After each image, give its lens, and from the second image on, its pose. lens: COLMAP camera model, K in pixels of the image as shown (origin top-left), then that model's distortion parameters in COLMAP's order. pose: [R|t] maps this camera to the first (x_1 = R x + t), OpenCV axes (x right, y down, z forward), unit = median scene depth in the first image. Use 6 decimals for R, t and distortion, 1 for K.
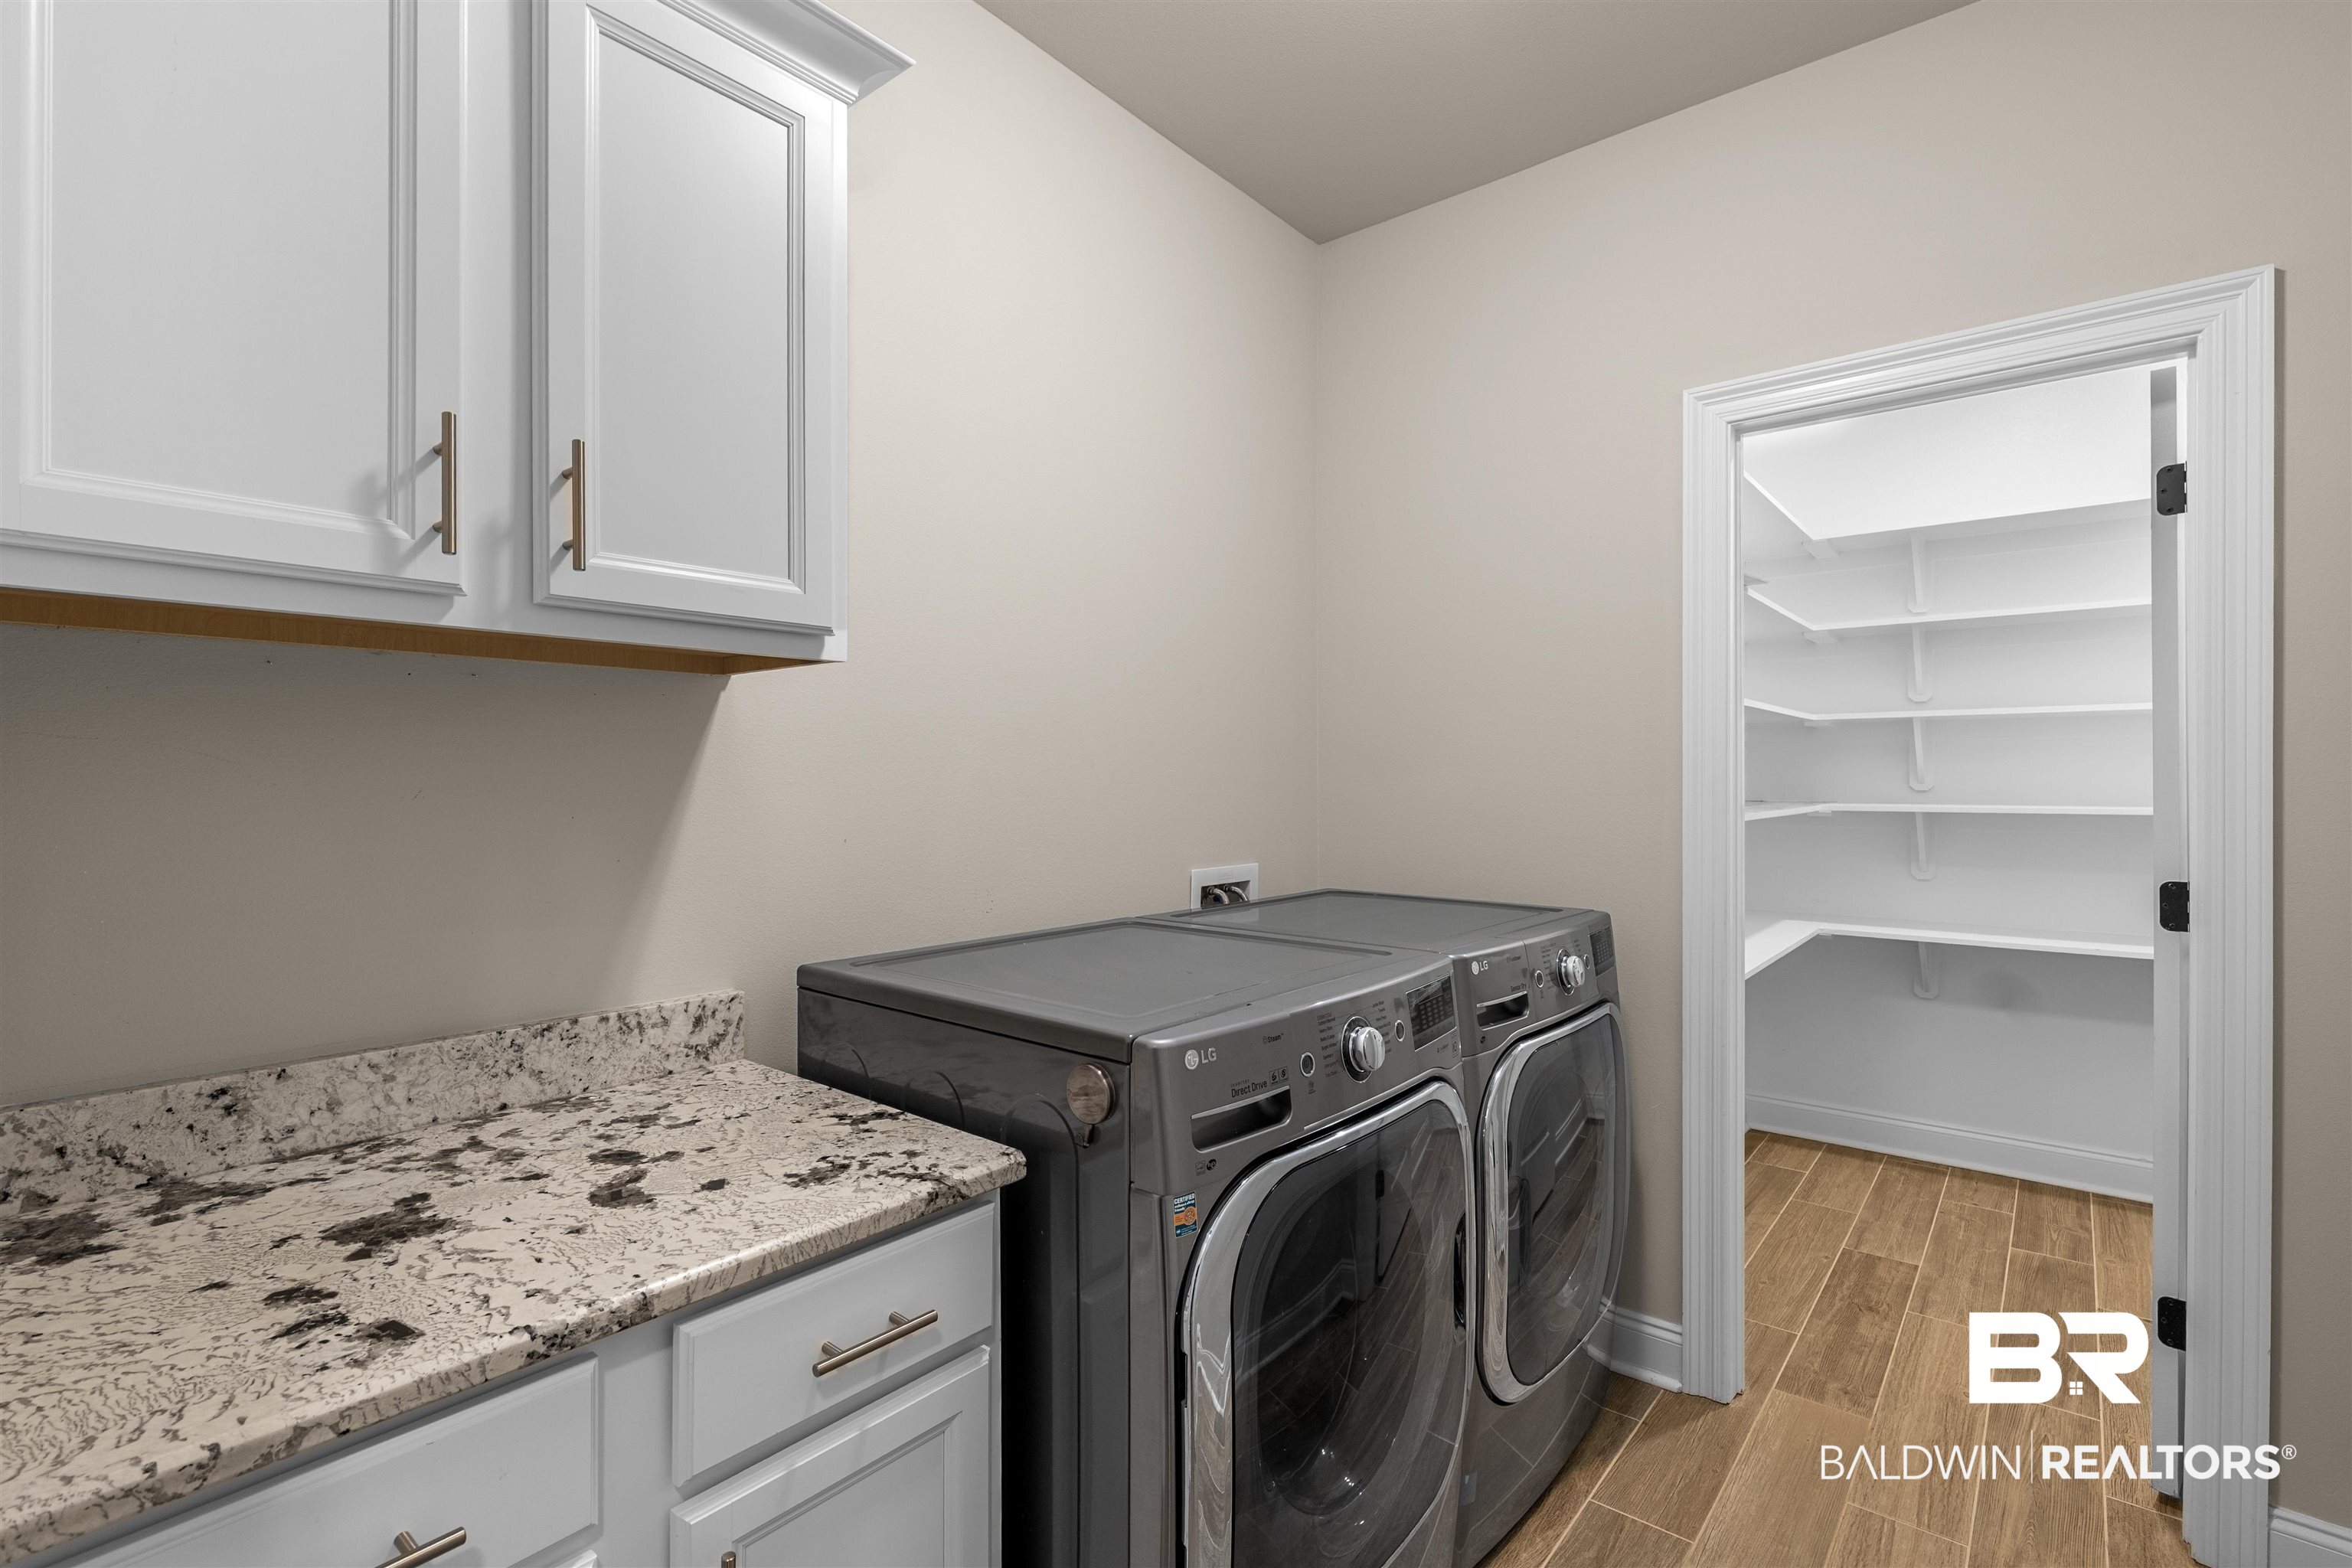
lens RADIAL K [[1086.5, 0, 1176.2], [0, 1086.5, 775.8], [0, 0, 1]] dist [0.000254, 0.000472]
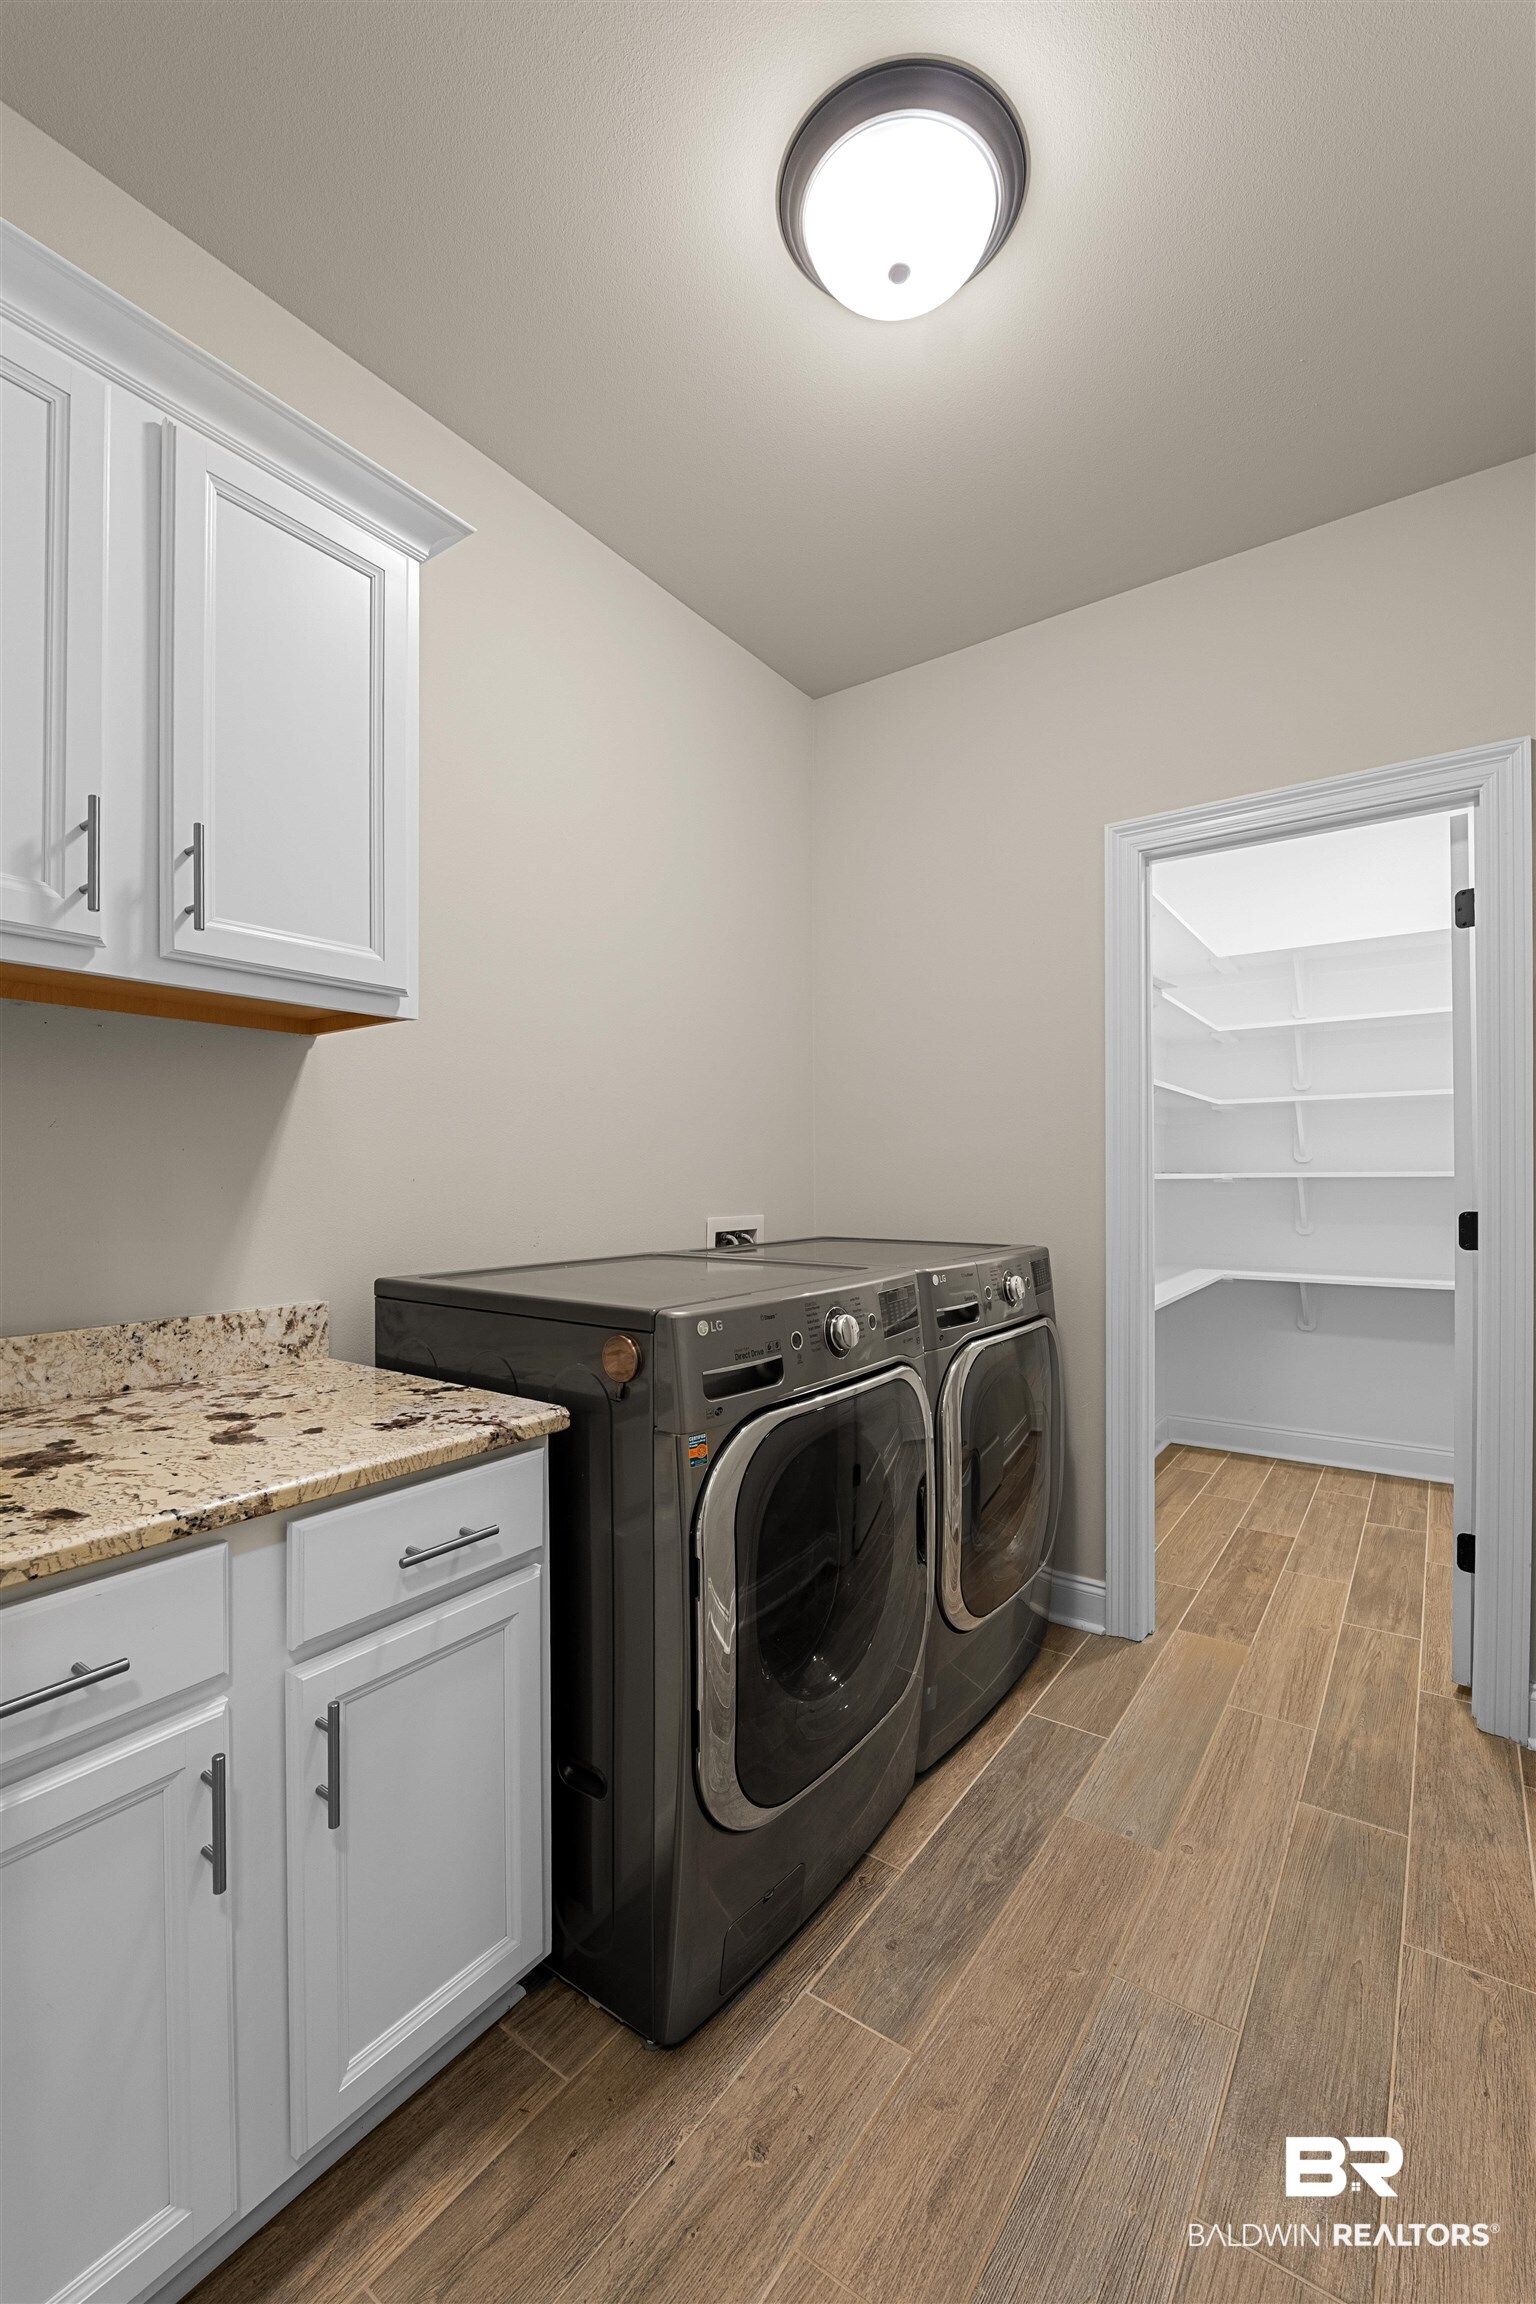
lens RADIAL K [[956.7, 0, 768.8], [0, 956.7, 1172.4], [0, 0, 1]] dist [-0.010113, 0.000656]
pose [[0.997308, -0.002068, 0.073291, 0.007393], [0.002112, 0.999998, -0.000515, 0.062118], [-0.073289, 0.000668, 0.997310, -0.083563]]
